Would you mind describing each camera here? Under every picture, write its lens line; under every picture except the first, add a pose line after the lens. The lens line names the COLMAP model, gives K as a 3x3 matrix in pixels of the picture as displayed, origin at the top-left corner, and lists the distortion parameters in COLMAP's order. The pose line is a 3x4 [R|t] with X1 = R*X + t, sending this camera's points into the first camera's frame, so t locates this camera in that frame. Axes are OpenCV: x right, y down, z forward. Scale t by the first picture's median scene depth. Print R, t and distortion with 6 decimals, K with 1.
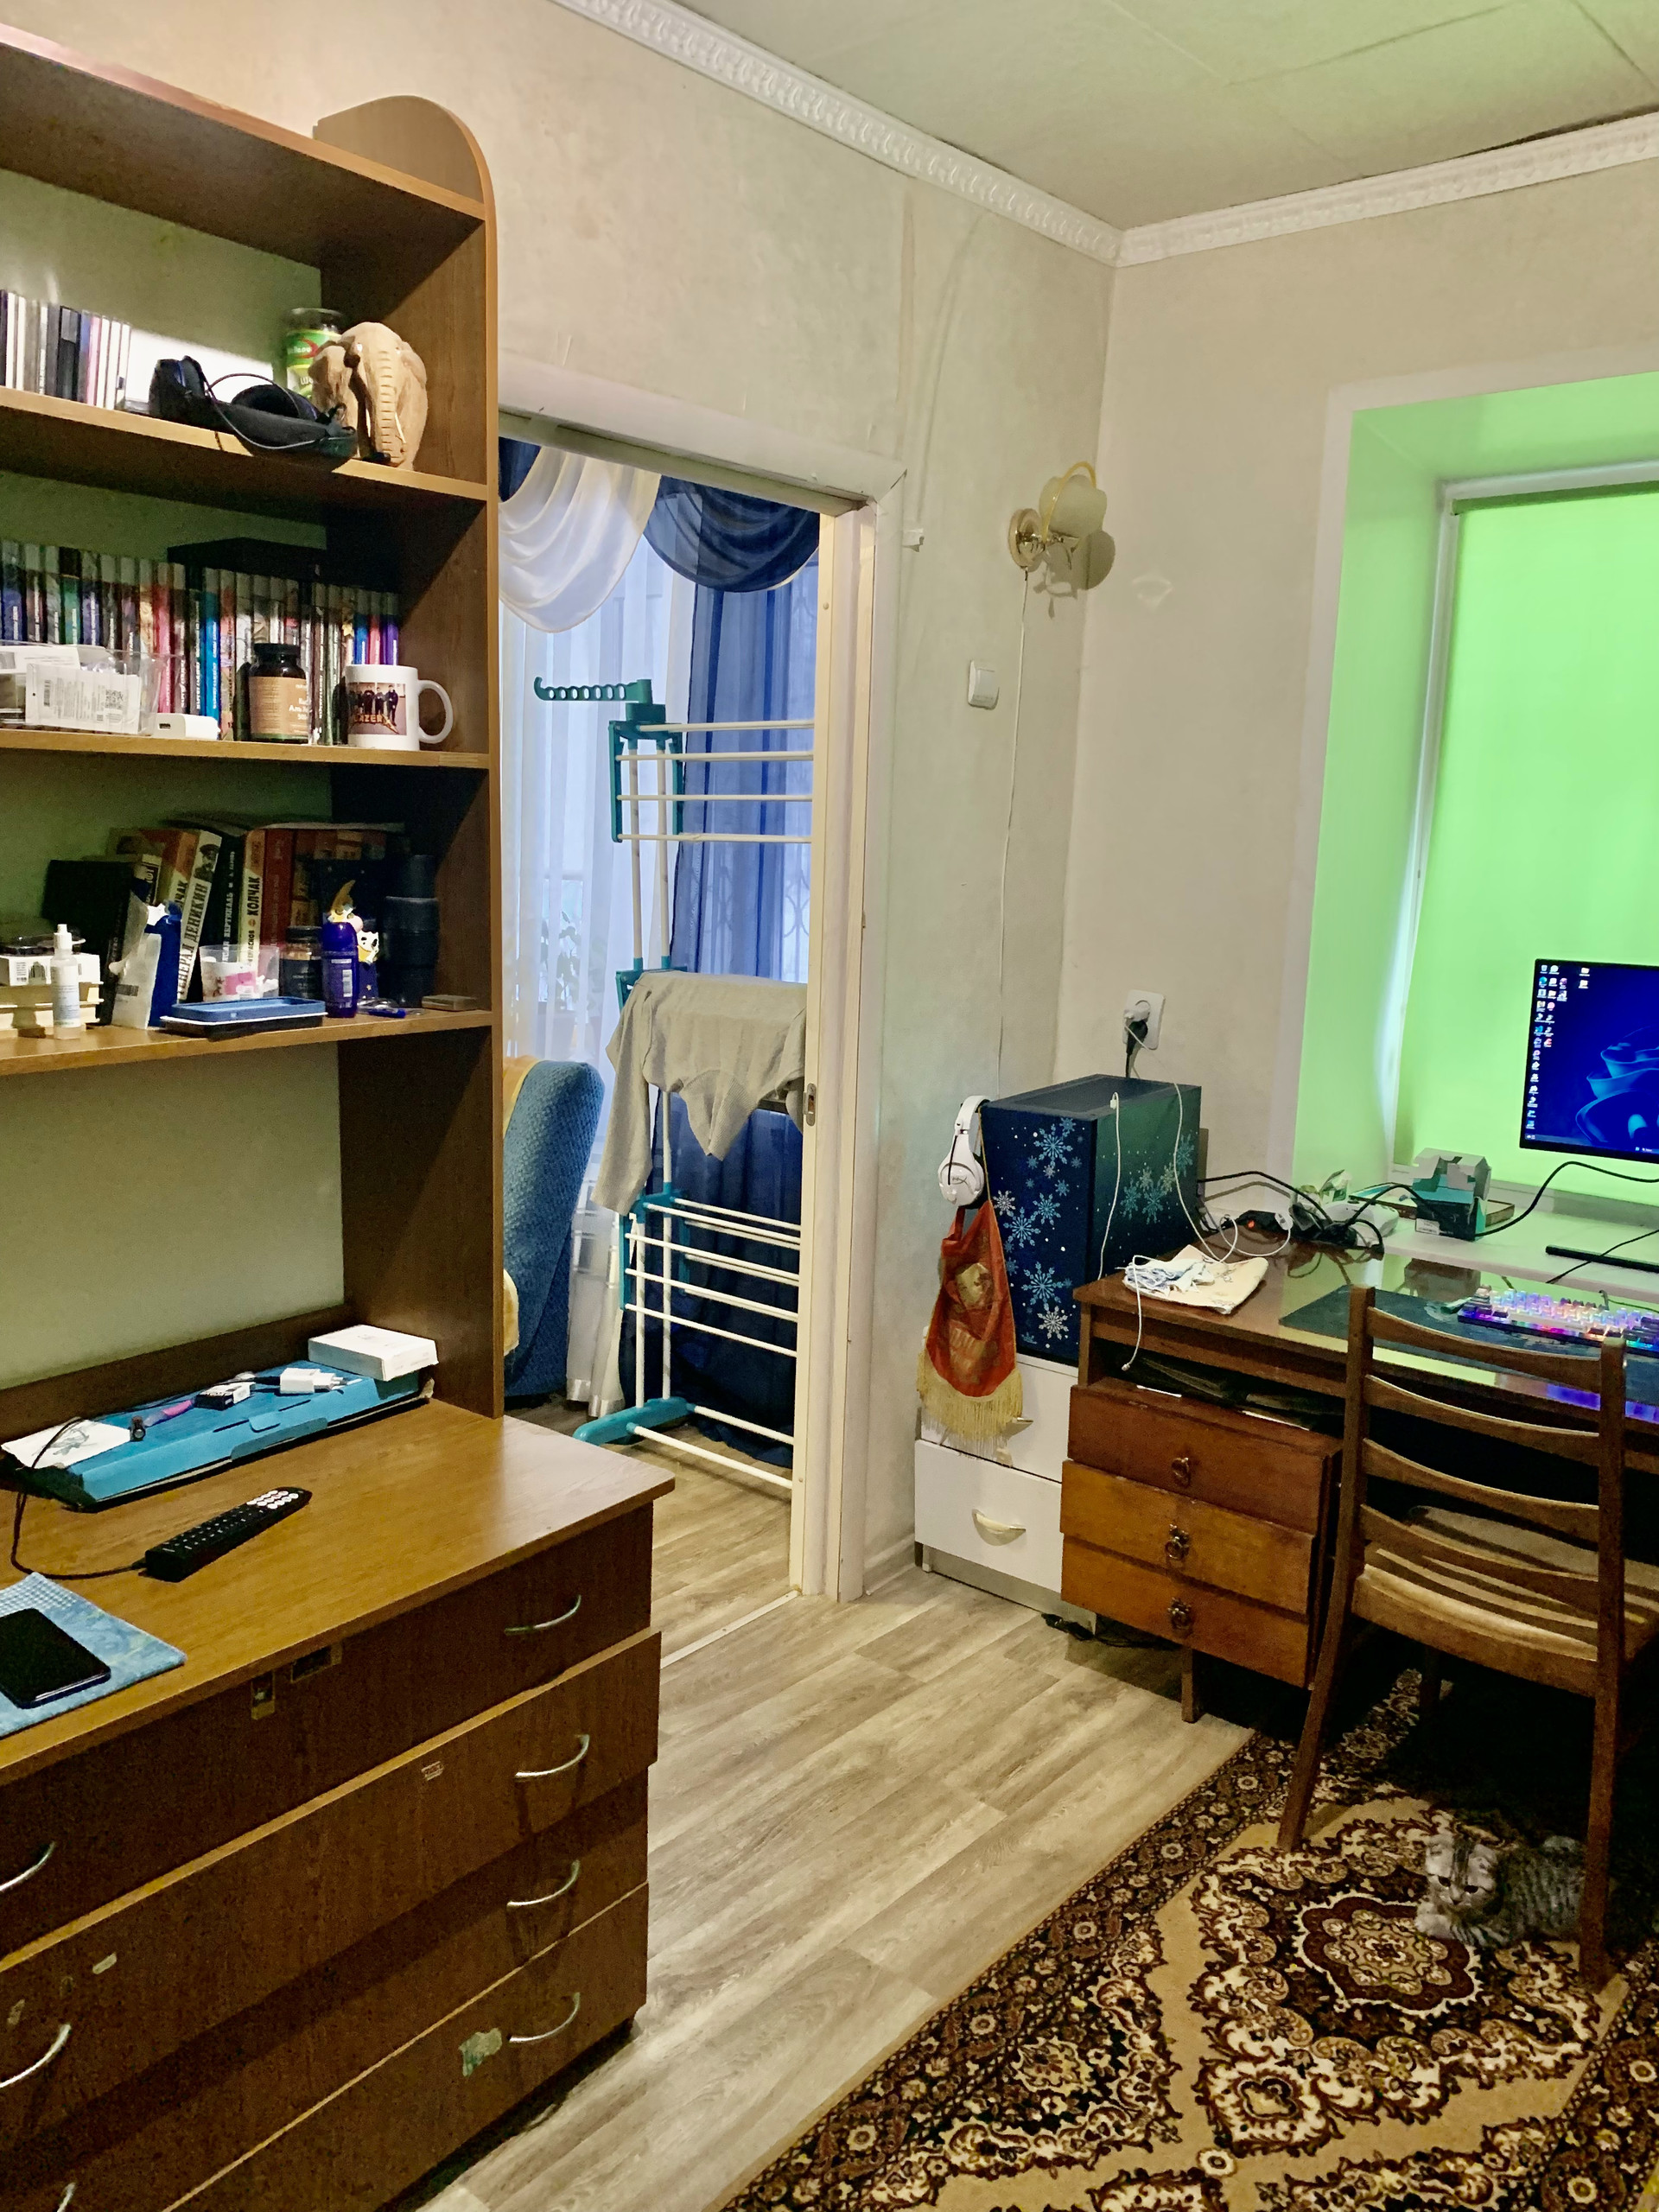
lens RADIAL K [[1689.9, 0, 832.6], [0, 1689.9, 1097.7], [0, 0, 1]] dist [0.030541, -0.027287]
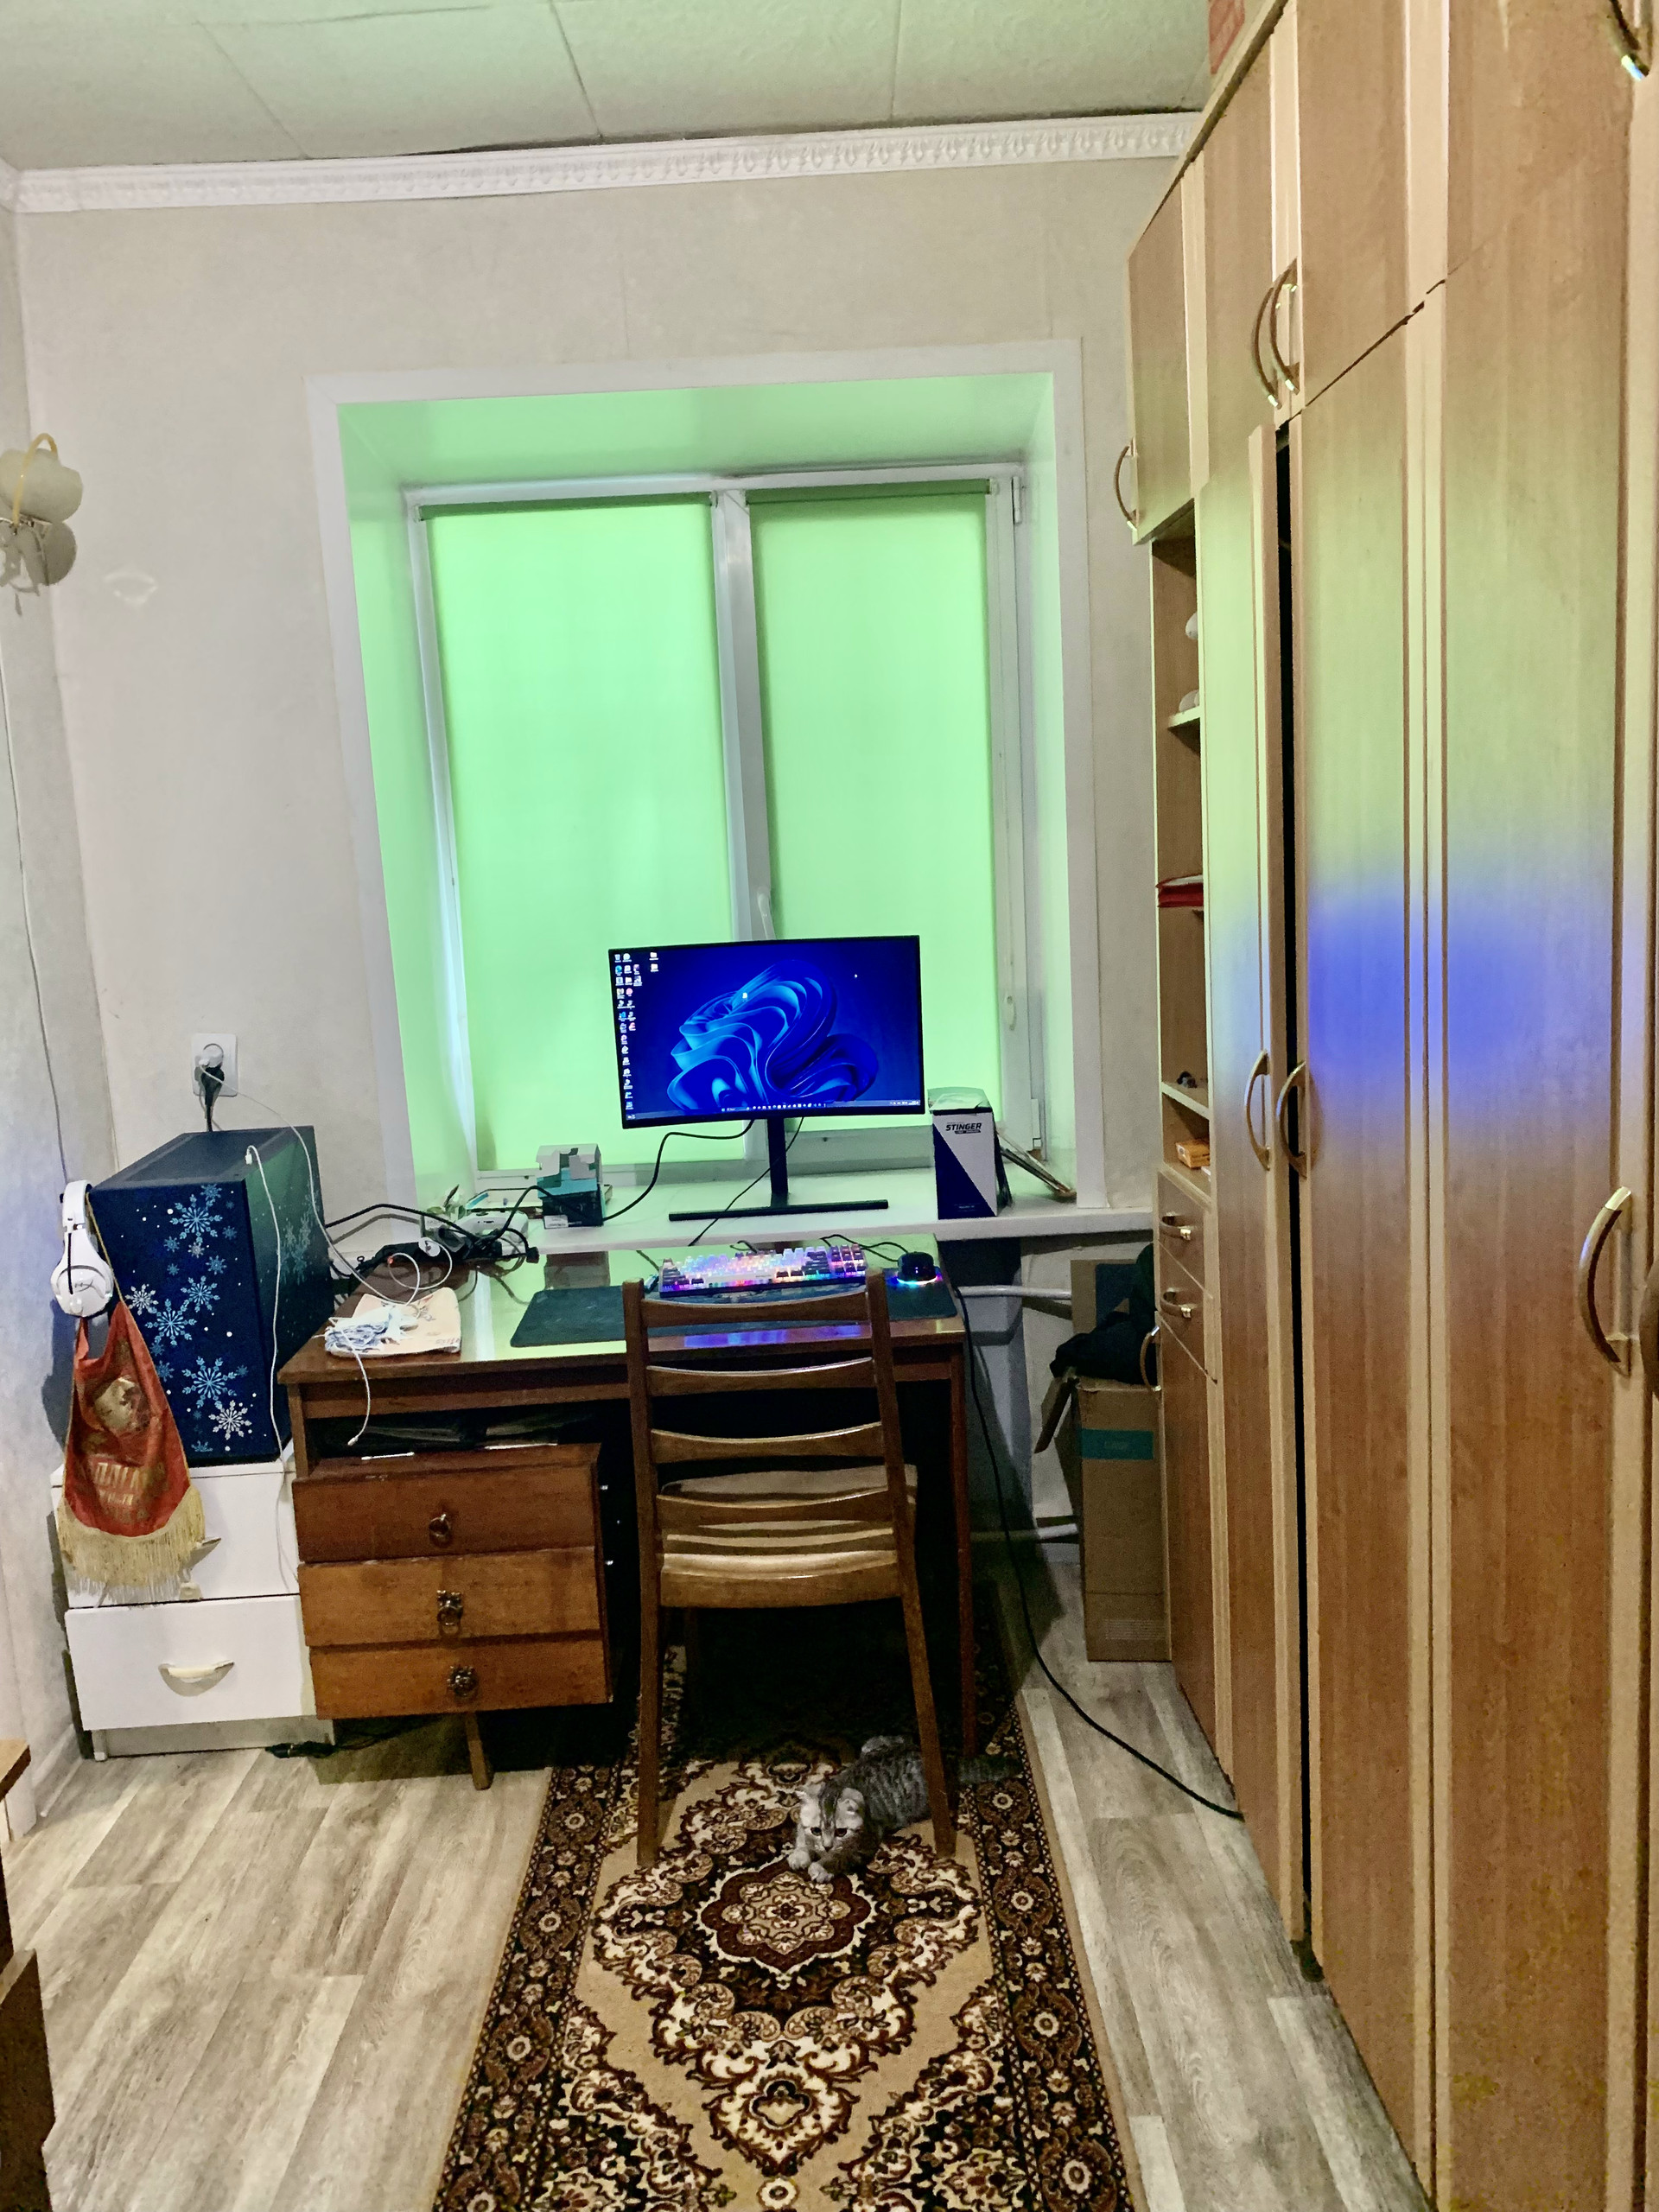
lens RADIAL K [[1689.9, 0, 827.1], [0, 1689.9, 1106.5], [0, 0, 1]] dist [0.030541, -0.027287]
pose [[0.756423, -0.169608, 0.631709, -0.218187], [0.178138, 0.982707, 0.050542, -0.020208], [-0.629357, 0.074300, 0.773556, 0.160261]]
